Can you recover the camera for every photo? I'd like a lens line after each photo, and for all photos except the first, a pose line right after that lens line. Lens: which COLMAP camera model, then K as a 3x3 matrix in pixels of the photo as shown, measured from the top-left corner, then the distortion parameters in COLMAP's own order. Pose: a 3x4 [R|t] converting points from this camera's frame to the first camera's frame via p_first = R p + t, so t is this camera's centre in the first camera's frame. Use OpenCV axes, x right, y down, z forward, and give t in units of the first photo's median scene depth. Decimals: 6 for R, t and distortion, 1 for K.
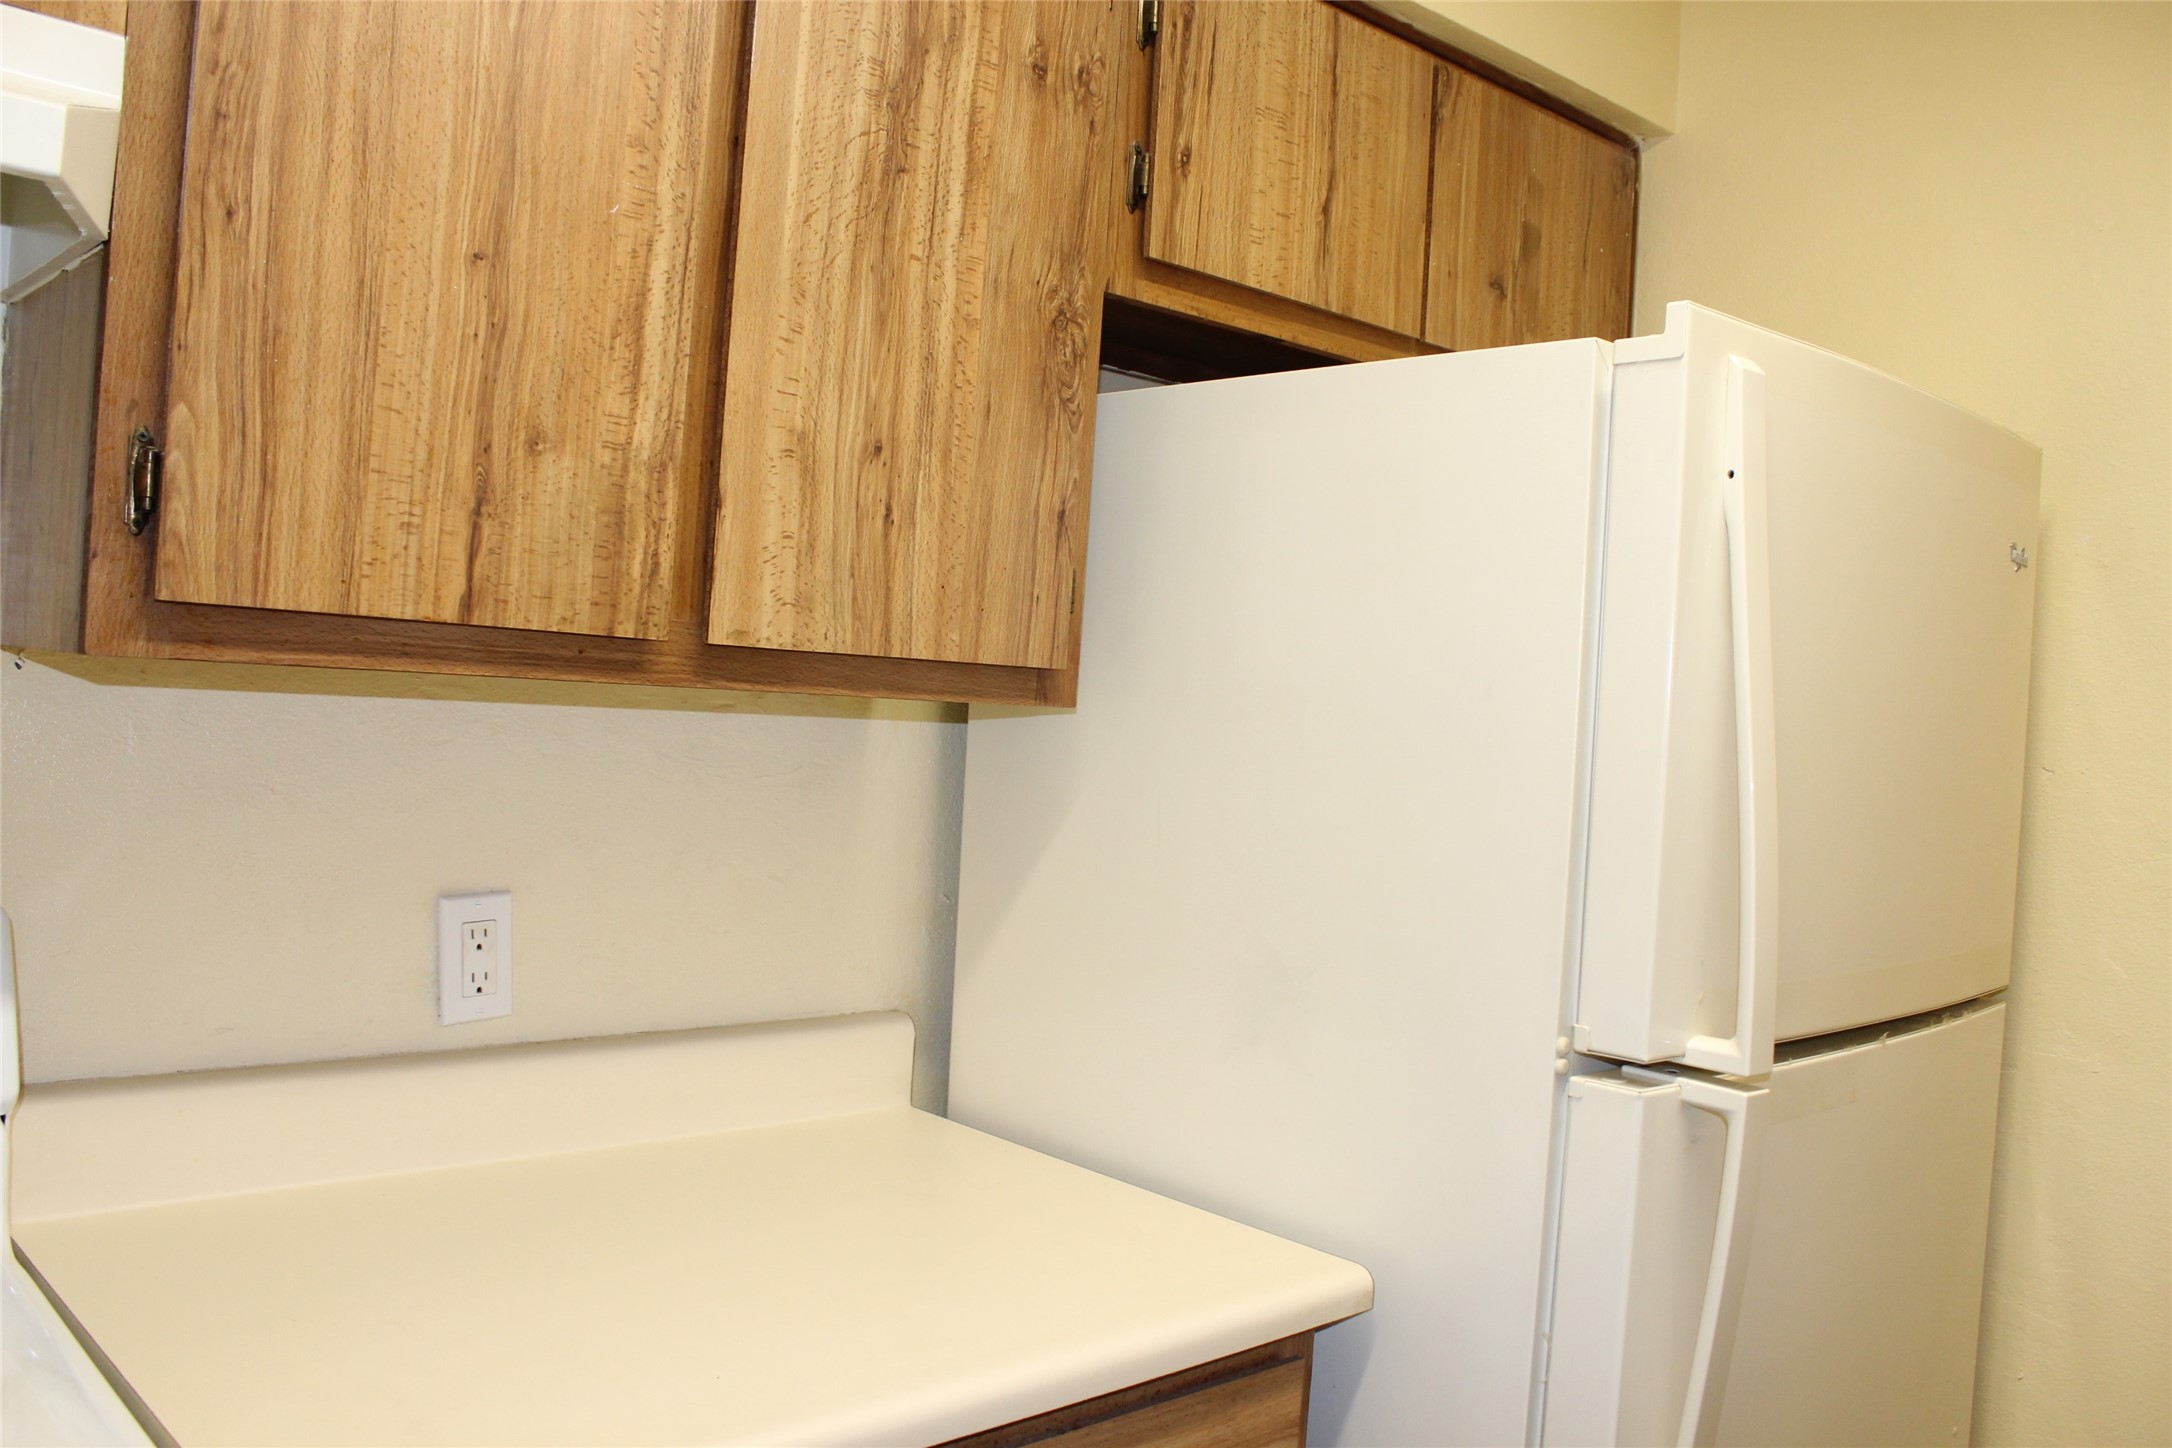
lens RADIAL K [[1806.1, 0, 1038.0], [0, 1806.1, 717.0], [0, 0, 1]] dist [-0.156198, 0.125726]
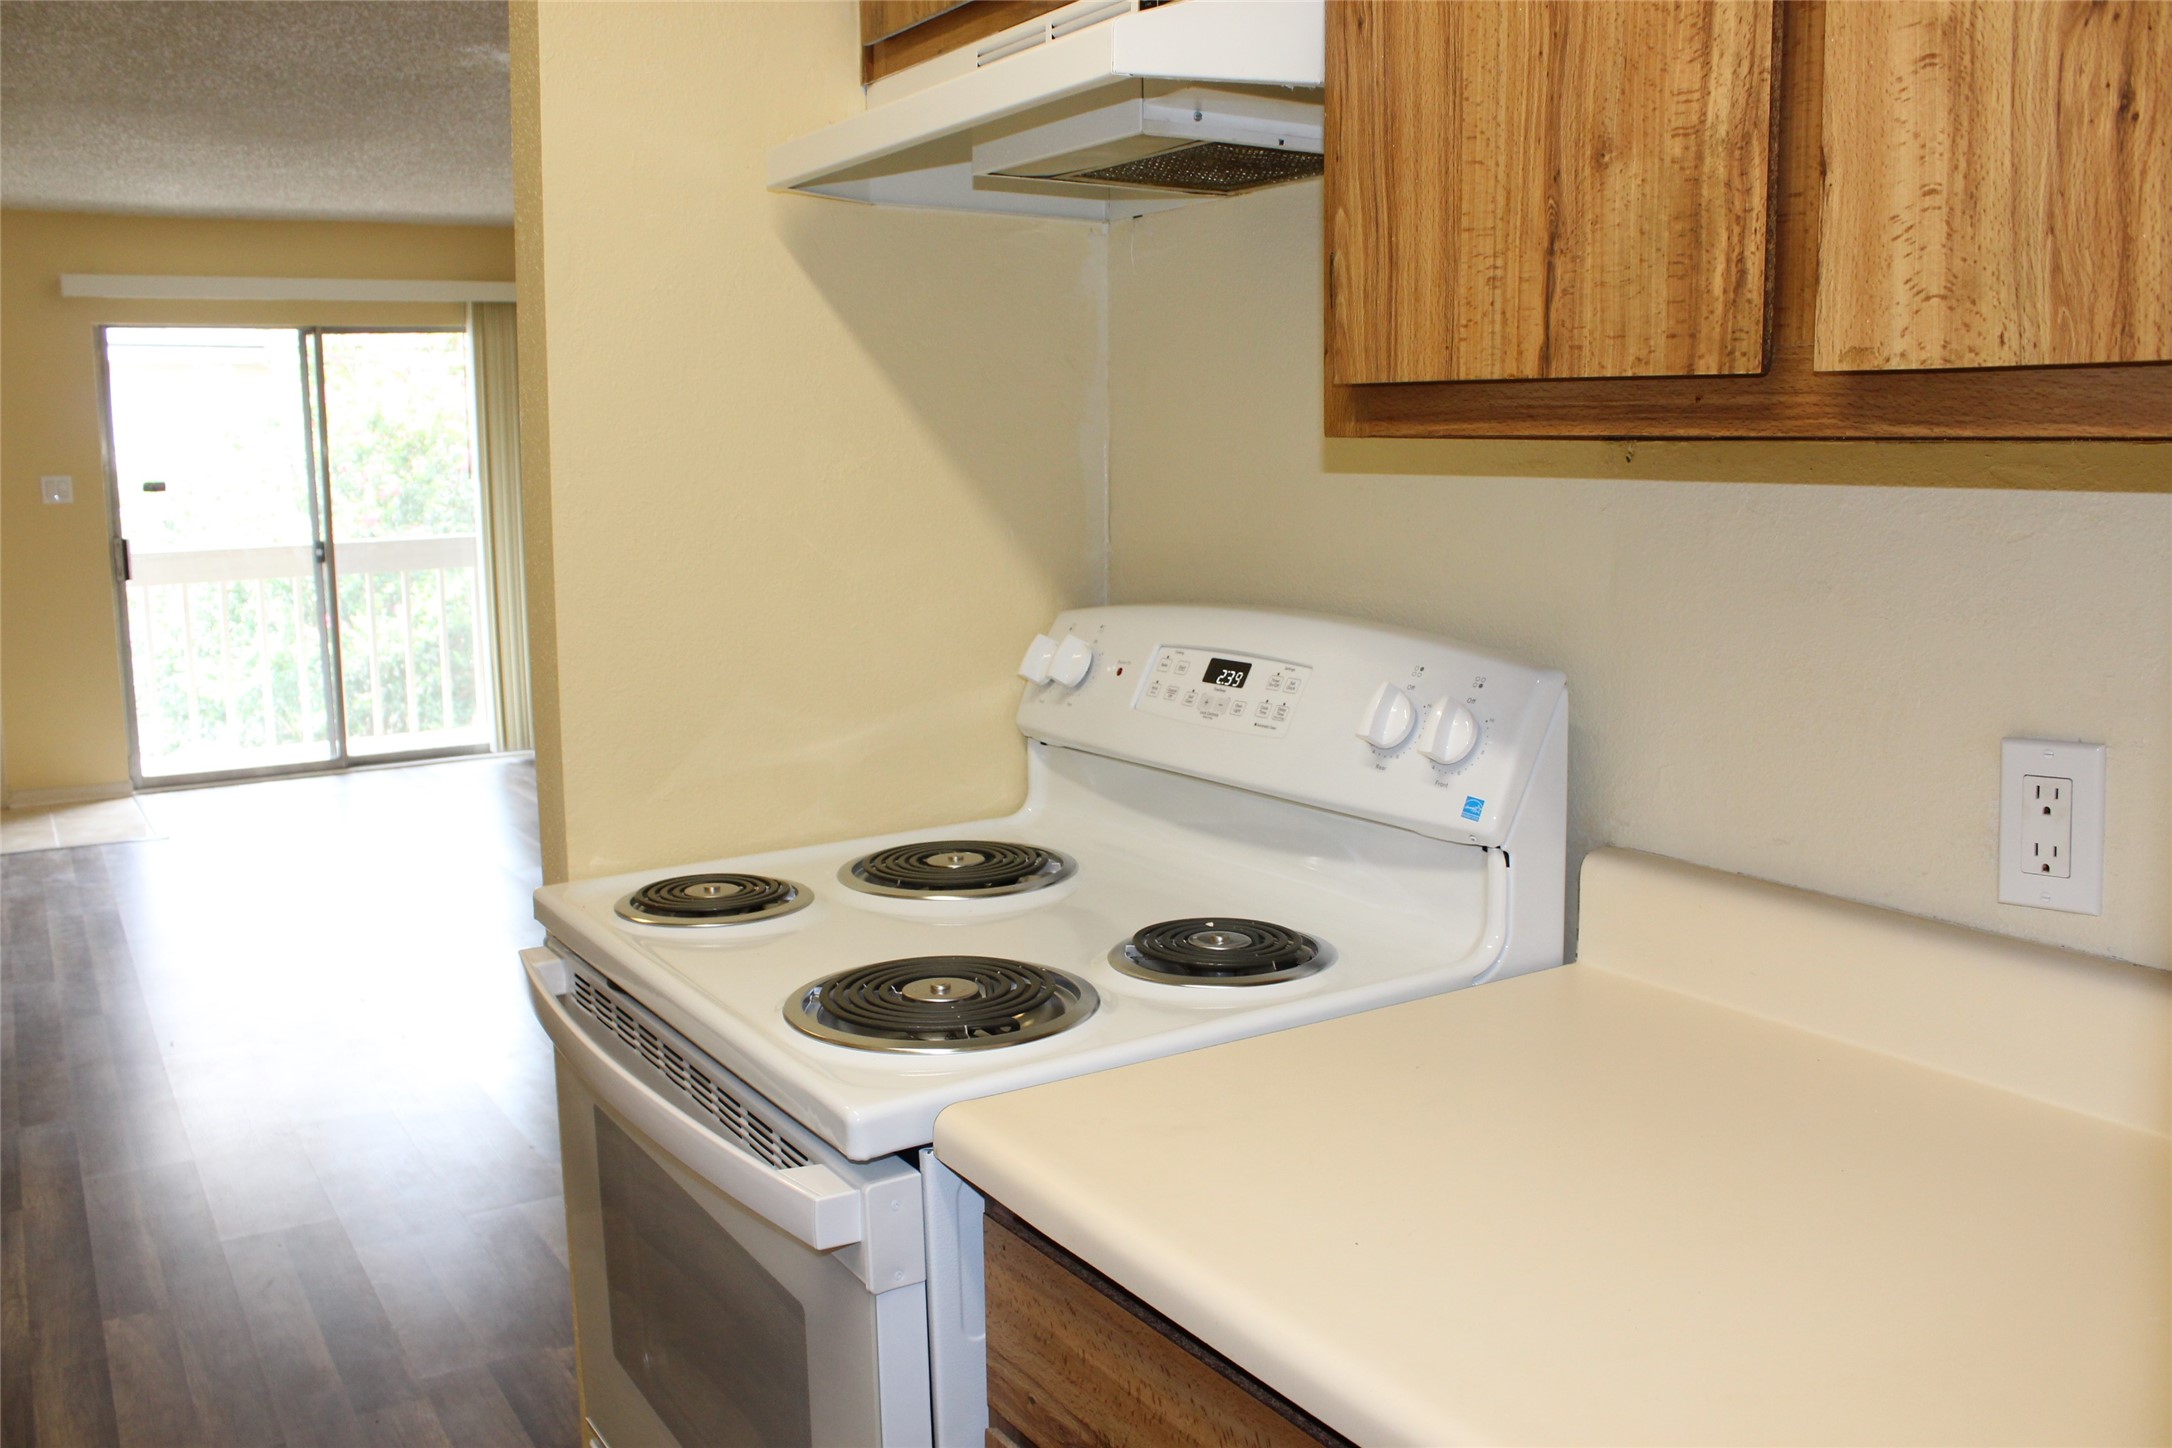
lens RADIAL K [[1806.1, 0, 1038.0], [0, 1806.1, 717.0], [0, 0, 1]] dist [-0.156198, 0.125726]
pose [[-0.184051, 0.082577, -0.979442, 0.586877], [-0.023195, 0.995822, 0.088316, 0.042706], [0.982643, 0.038973, -0.181367, 0.870081]]
